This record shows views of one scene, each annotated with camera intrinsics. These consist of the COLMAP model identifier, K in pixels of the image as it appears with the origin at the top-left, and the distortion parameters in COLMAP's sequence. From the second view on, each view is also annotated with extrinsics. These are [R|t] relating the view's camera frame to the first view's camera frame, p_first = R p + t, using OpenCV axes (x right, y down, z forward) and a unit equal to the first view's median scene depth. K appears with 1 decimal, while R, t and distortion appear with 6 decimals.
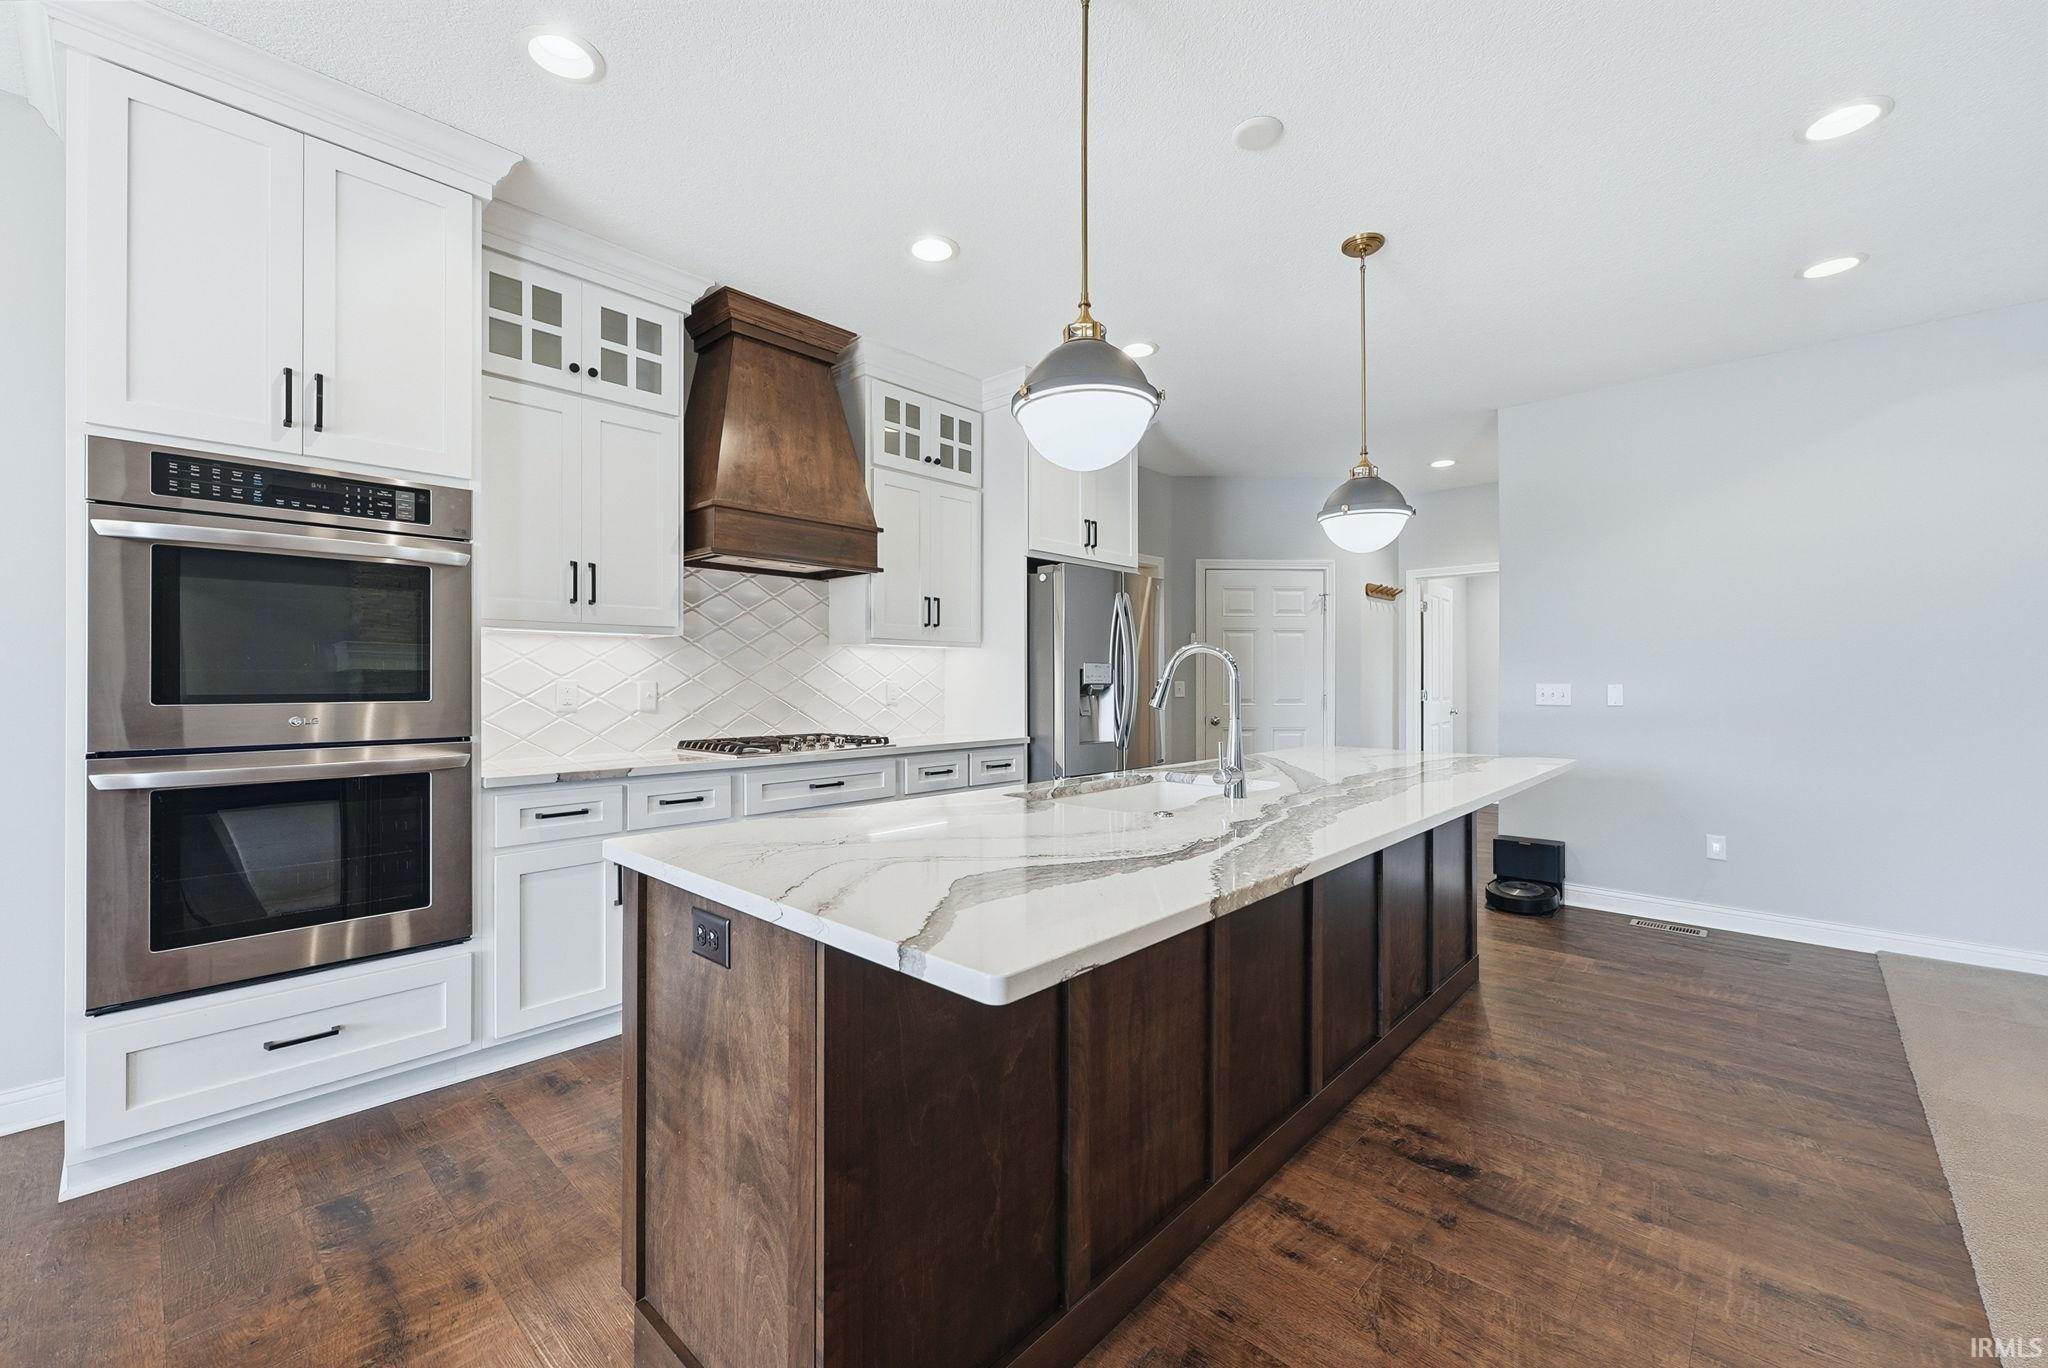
lens RADIAL K [[829.8, 0, 1004.4], [0, 829.8, 674.0], [0, 0, 1]] dist [-0.000506, 0.000233]
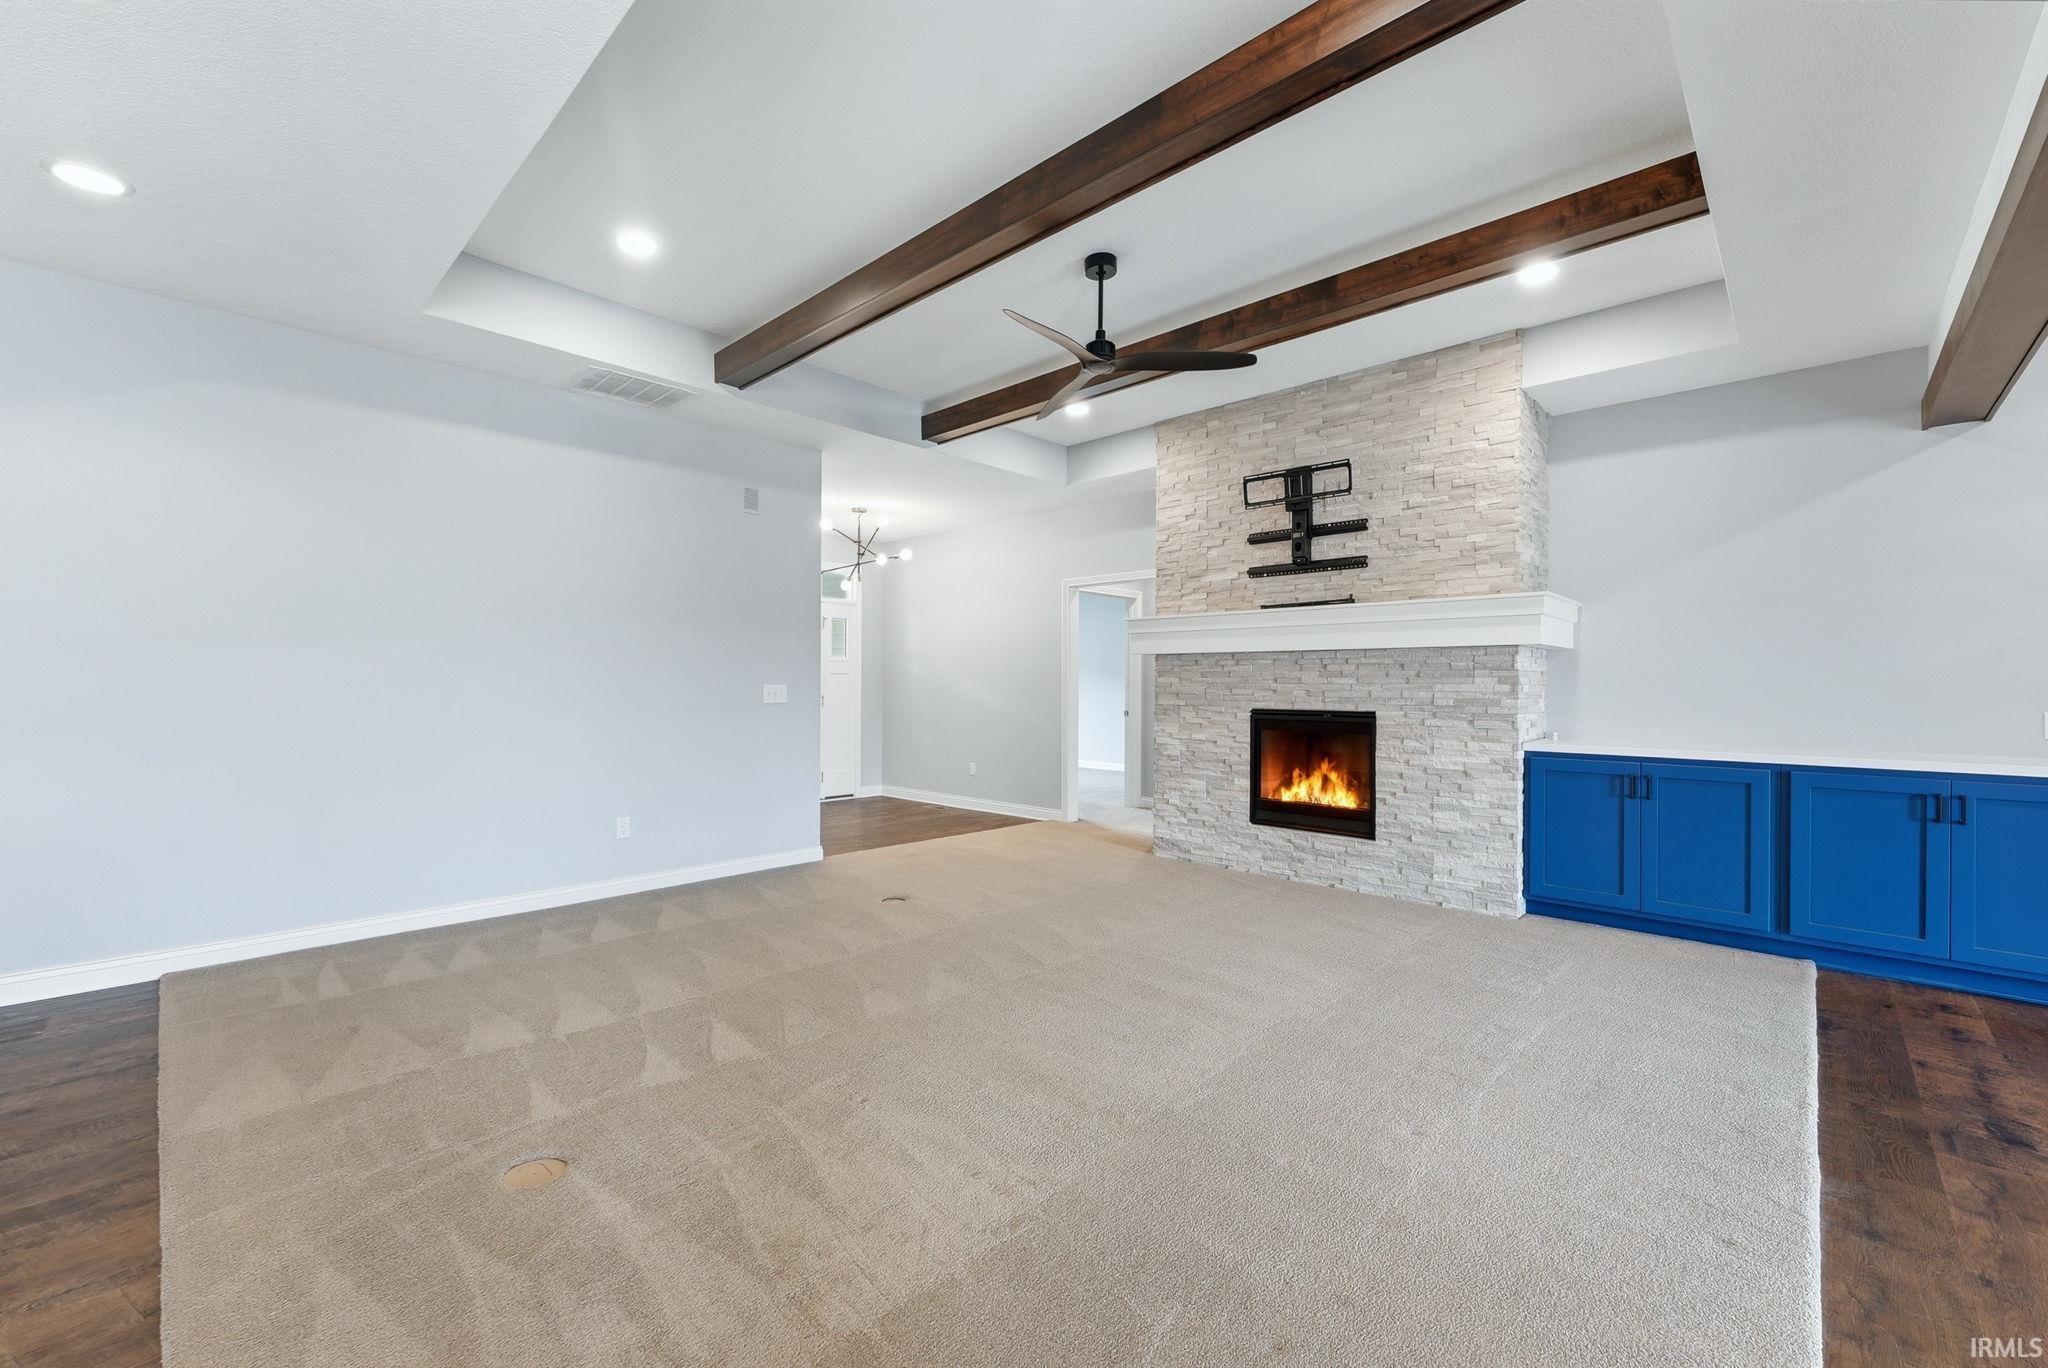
lens RADIAL K [[829.8, 0, 1019.9], [0, 829.8, 685.9], [0, 0, 1]] dist [-0.000506, 0.000233]
pose [[0.005582, -0.004241, 0.999975, 0.174213], [-0.012402, 0.999914, 0.004310, -0.000368], [-0.999908, -0.012426, 0.005529, 0.062901]]
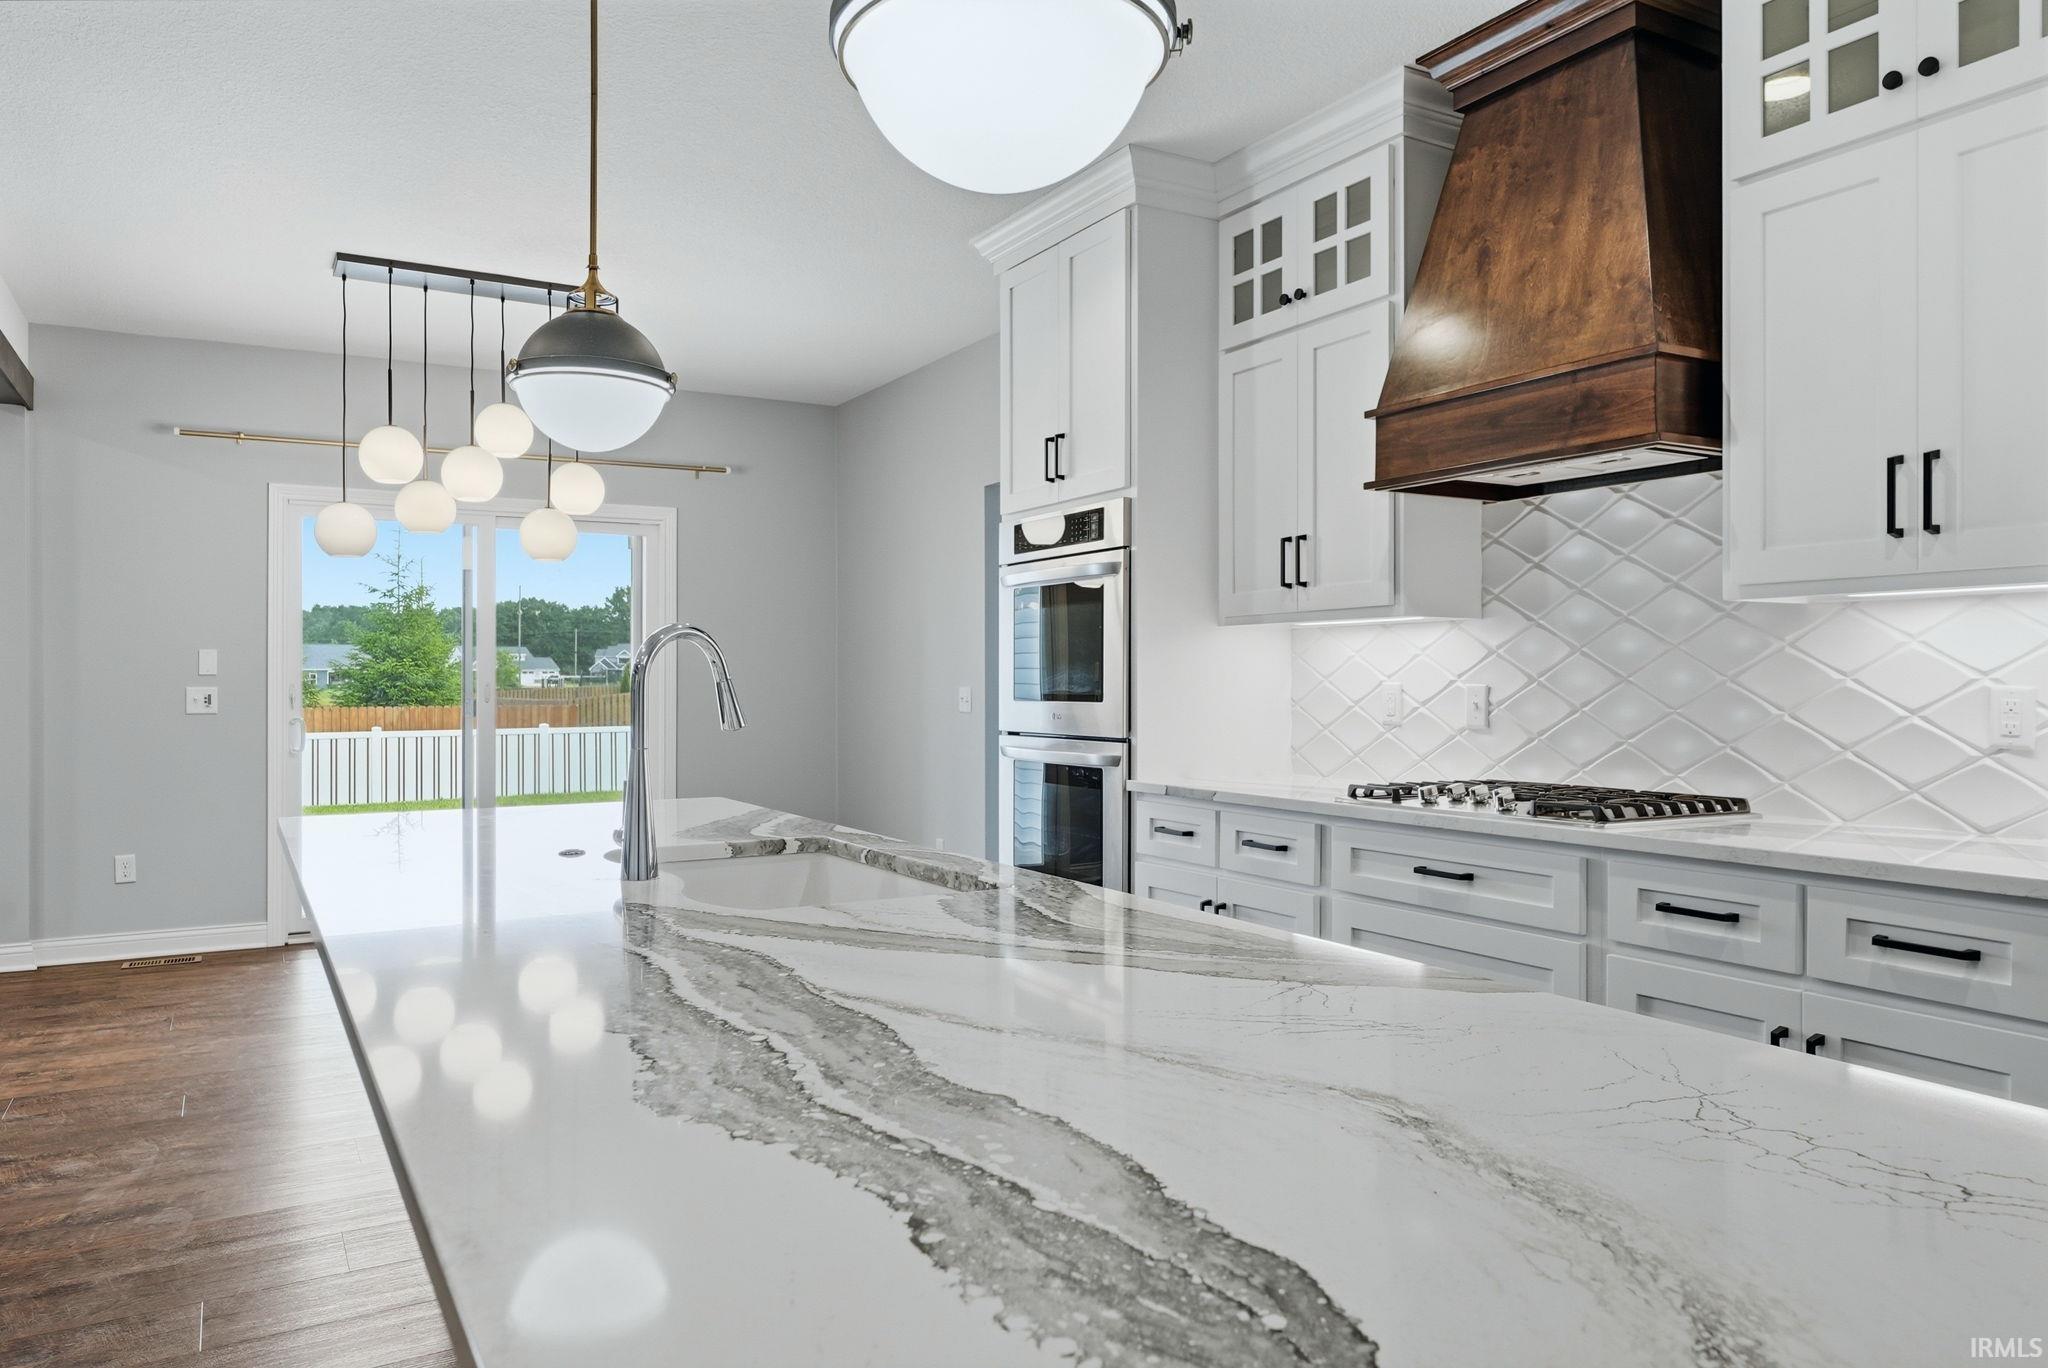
lens RADIAL K [[1367.9, 0, 1016.9], [0, 1367.9, 671.4], [0, 0, 1]] dist [-0.005045, 0.005285]
pose [[-0.288685, -0.007818, -0.957392, 0.726079], [0.006847, 0.999924, -0.010230, 0.006423], [0.957400, -0.009509, -0.288609, 0.980675]]
